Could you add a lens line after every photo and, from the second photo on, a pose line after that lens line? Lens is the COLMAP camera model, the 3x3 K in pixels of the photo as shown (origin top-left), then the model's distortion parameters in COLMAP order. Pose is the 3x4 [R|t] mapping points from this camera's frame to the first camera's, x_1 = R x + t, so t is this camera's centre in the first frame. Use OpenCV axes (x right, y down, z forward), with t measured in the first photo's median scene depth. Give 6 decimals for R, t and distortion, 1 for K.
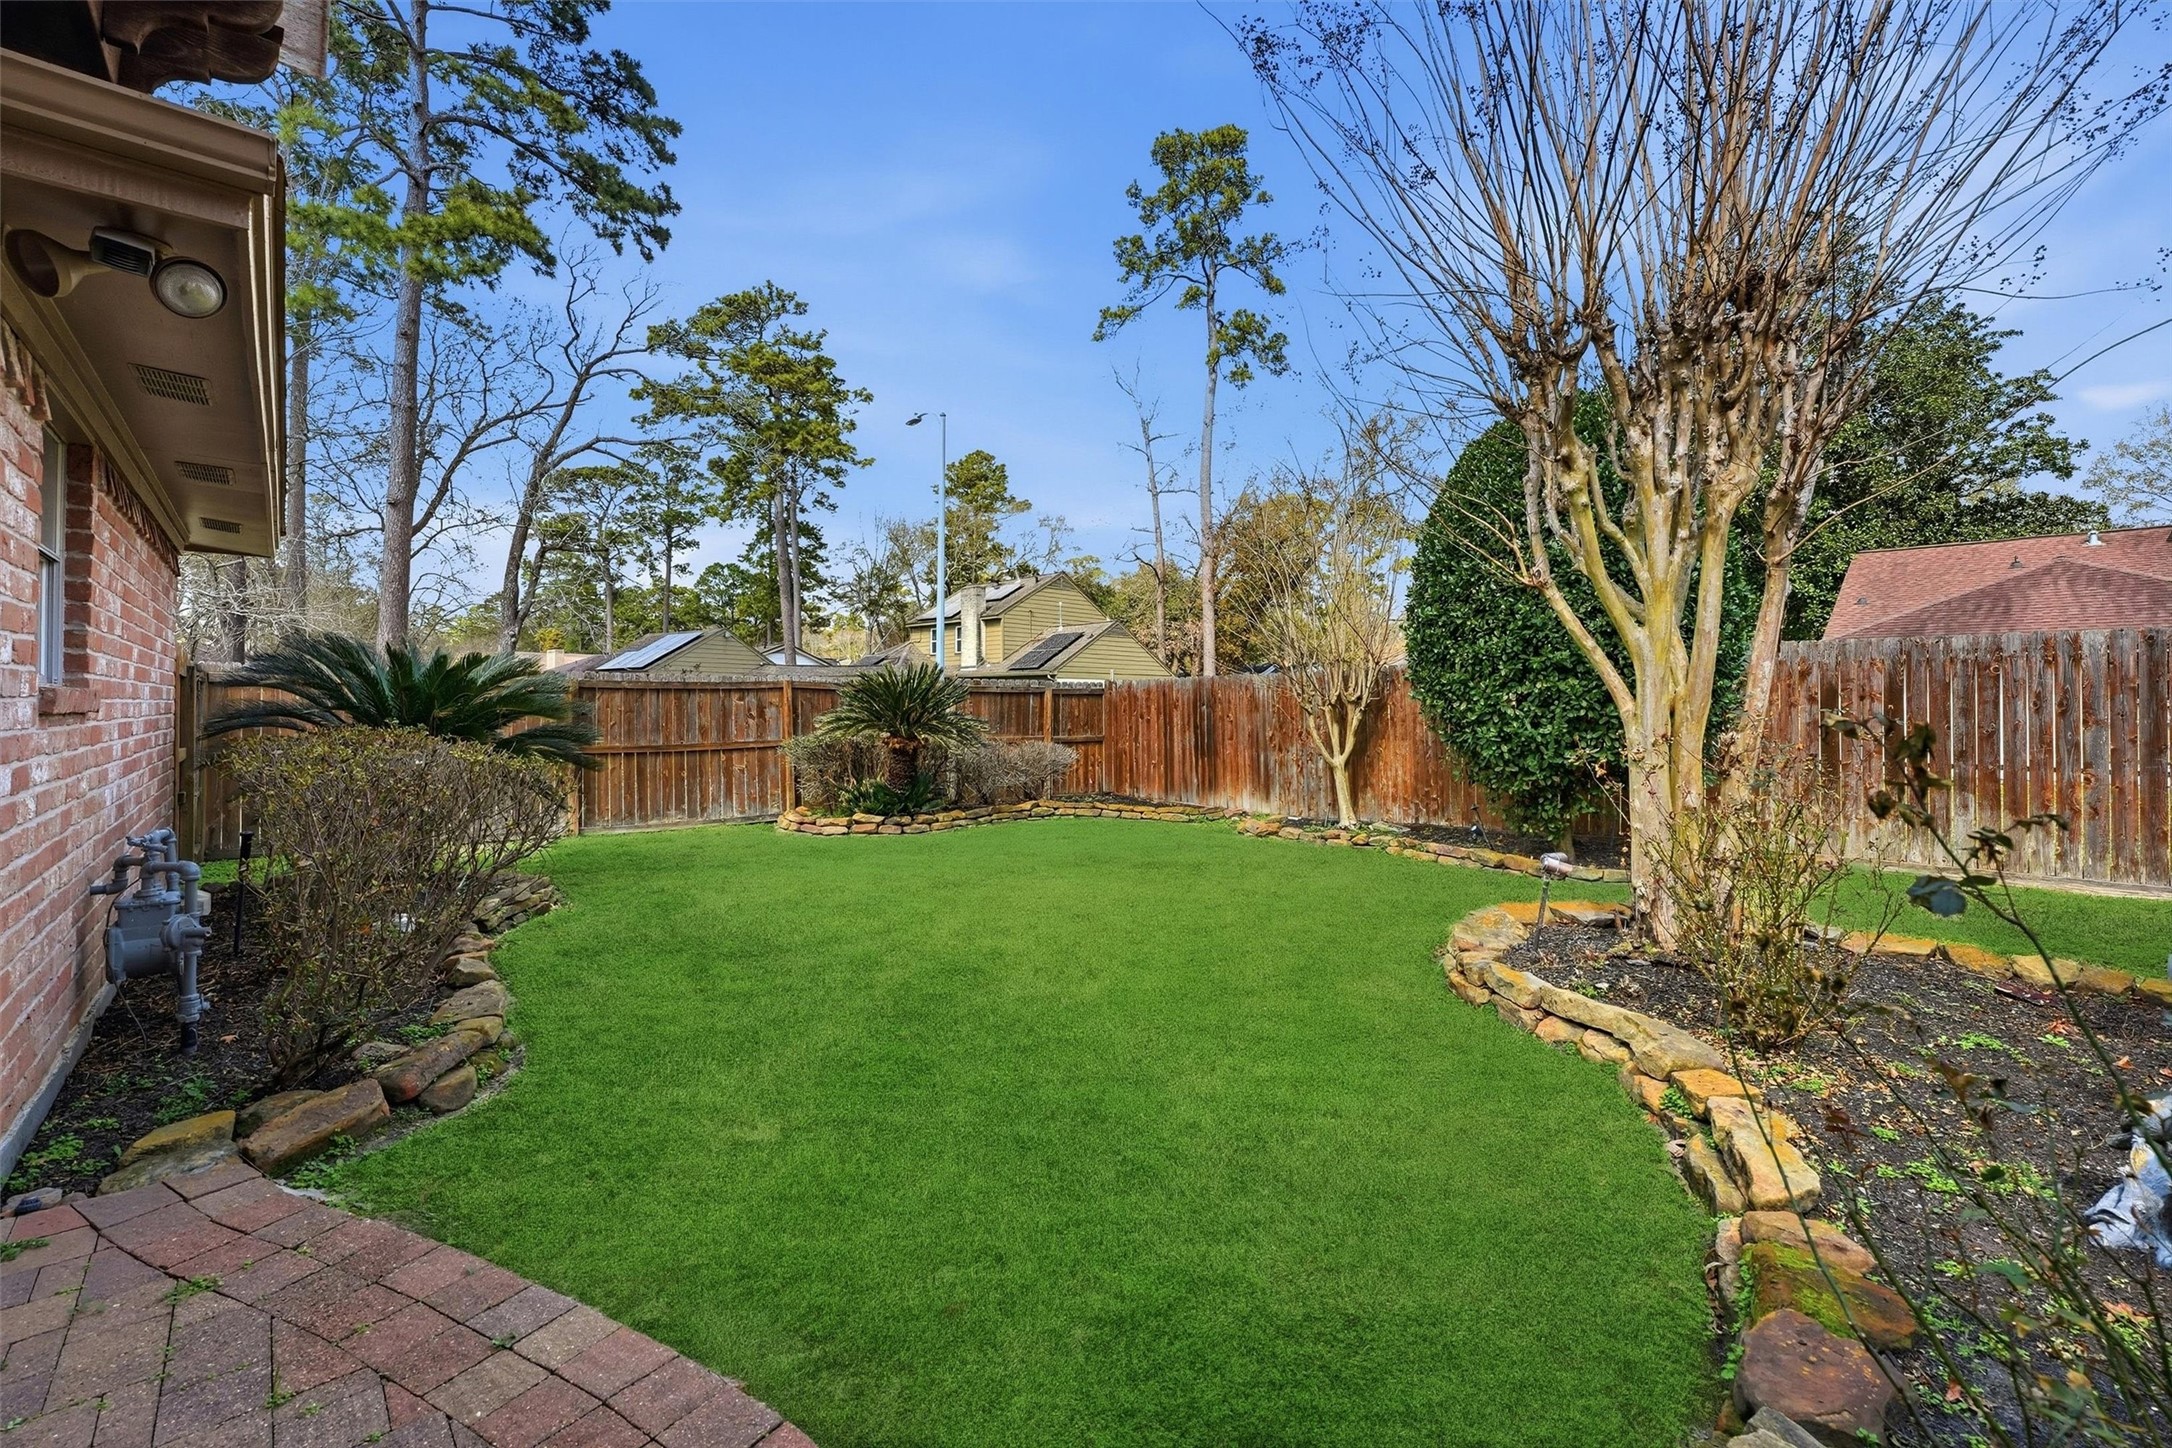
lens RADIAL K [[883.9, 0, 1093.7], [0, 883.9, 715.8], [0, 0, 1]] dist [-0.017891, 0.000182]
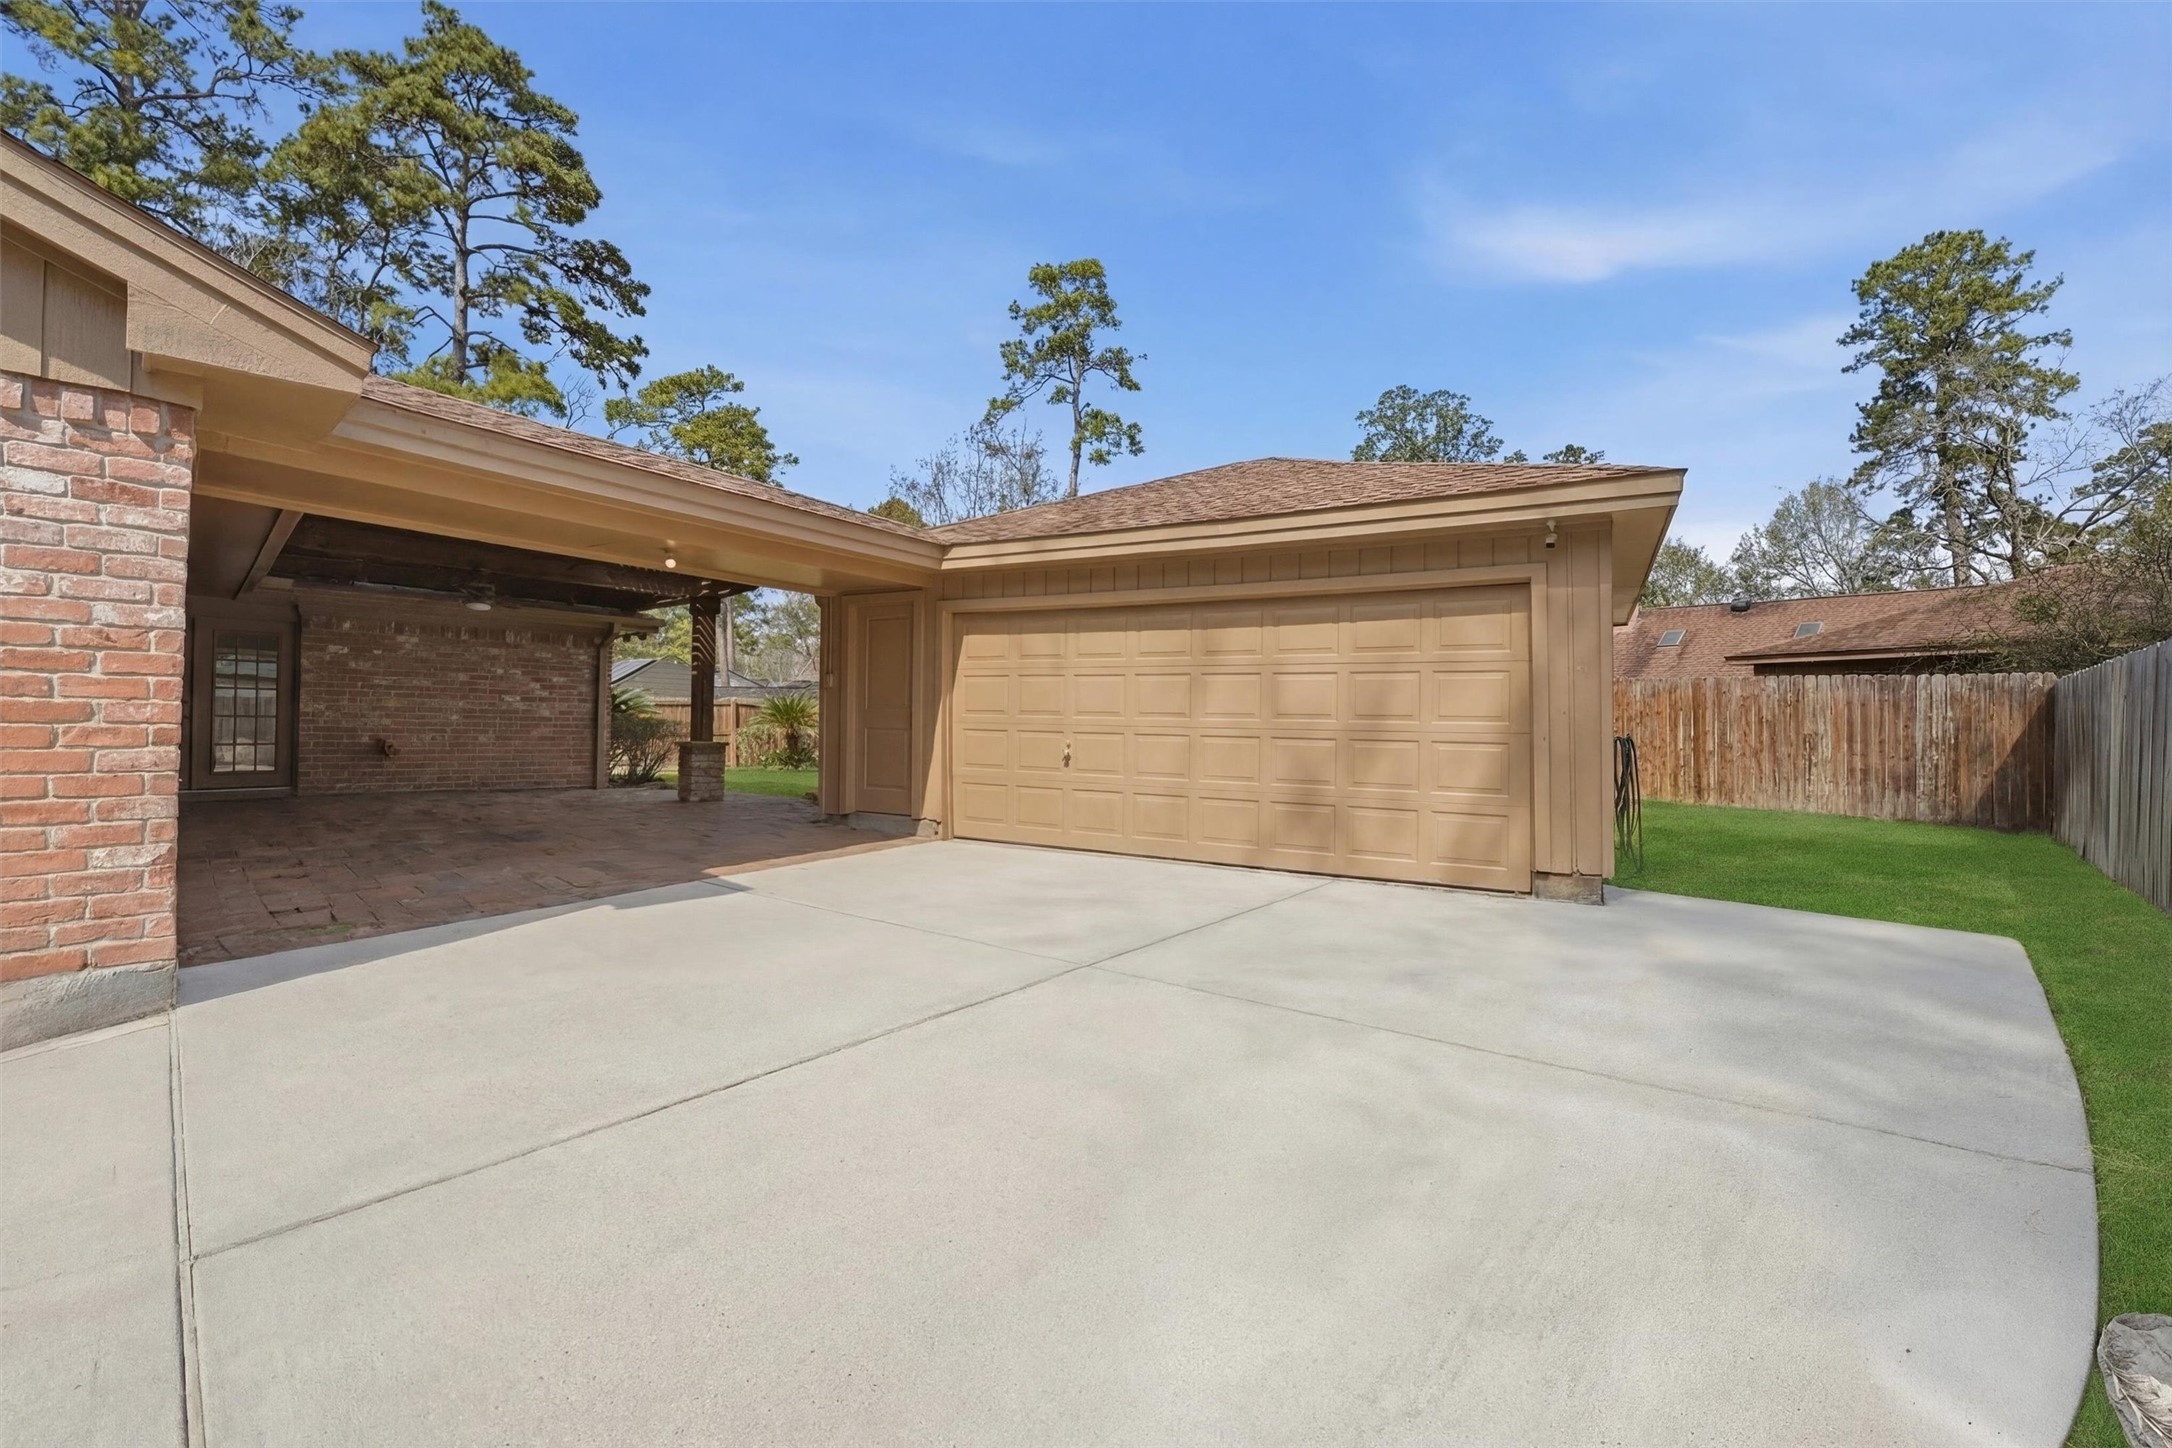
lens RADIAL K [[883.9, 0, 1093.7], [0, 883.9, 715.8], [0, 0, 1]] dist [-0.017891, 0.000182]
pose [[0.997426, 0.003101, 0.071633, 0.069535], [-0.001453, 0.999734, -0.023037, 0.006251], [-0.071685, 0.022874, 0.997165, -0.231644]]
